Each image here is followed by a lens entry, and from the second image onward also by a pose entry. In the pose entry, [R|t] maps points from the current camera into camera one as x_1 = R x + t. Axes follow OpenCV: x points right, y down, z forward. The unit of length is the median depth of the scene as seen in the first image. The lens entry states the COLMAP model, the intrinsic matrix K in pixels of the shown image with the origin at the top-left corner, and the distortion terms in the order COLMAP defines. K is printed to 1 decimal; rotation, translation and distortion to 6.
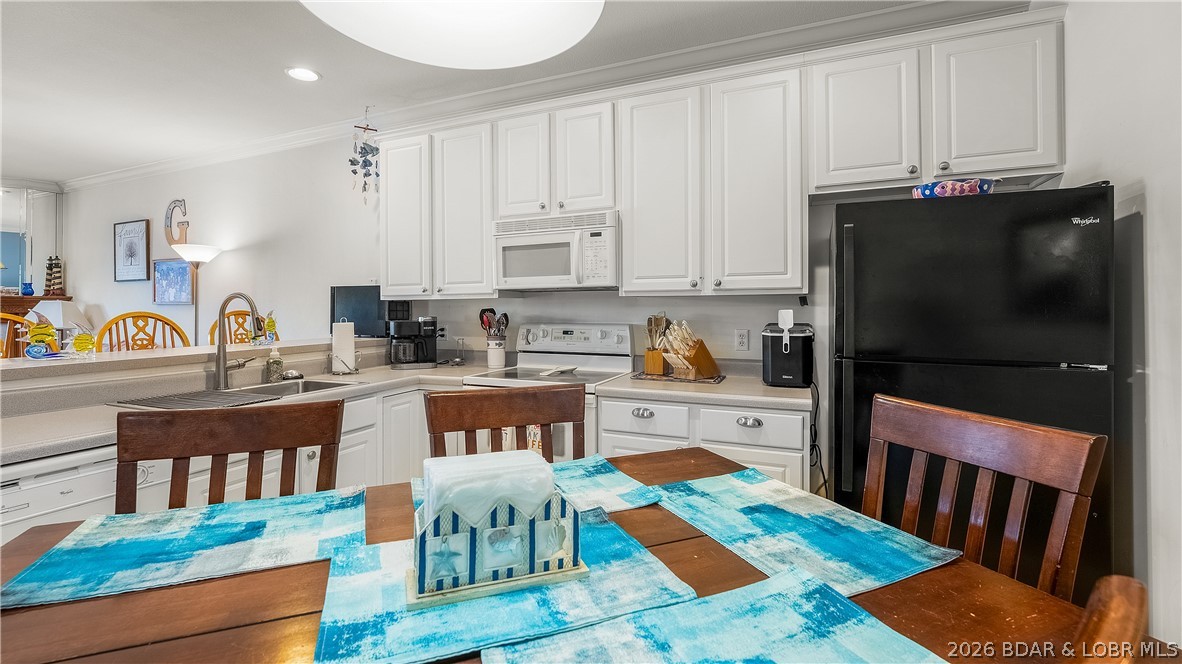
lens RADIAL K [[524.5, 0, 547.9], [0, 524.5, 299.9], [0, 0, 1]] dist [-0.011465, 0.000072]
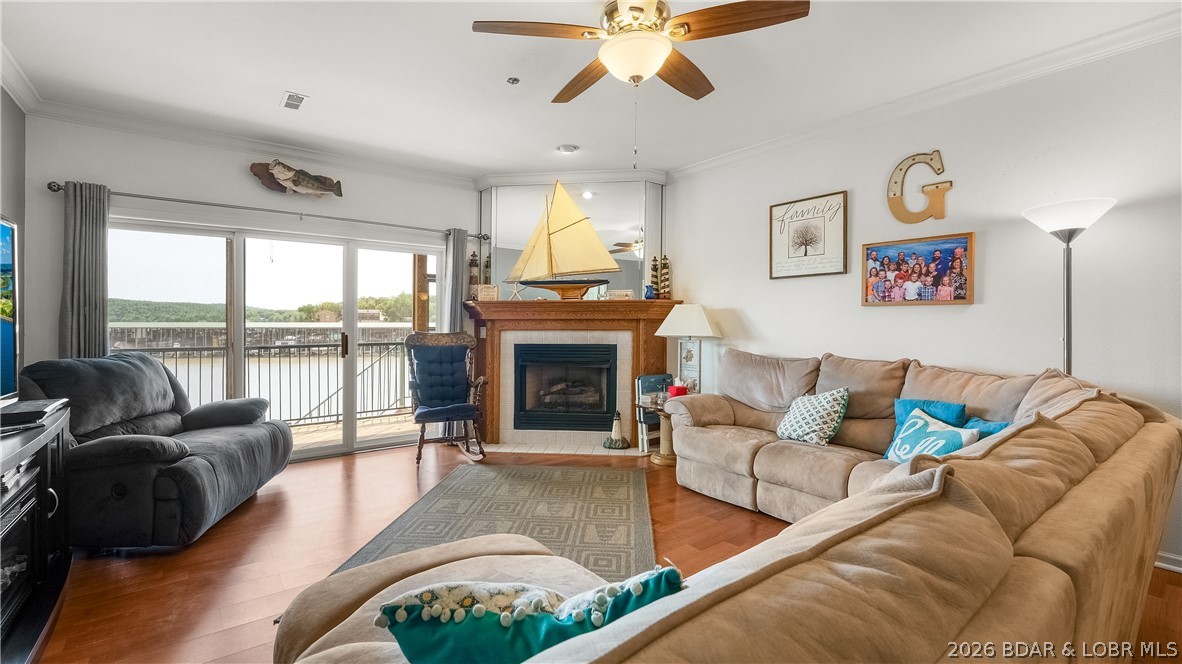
lens RADIAL K [[487.5, 0, 591.0], [0, 487.5, 332.0], [0, 0, 1]] dist [-0.000809, -0.000034]
pose [[0.905596, 0.015469, -0.423858, -1.303992], [-0.005225, 0.999666, 0.025321, 0.048012], [0.424108, -0.020716, 0.905375, 0.355549]]
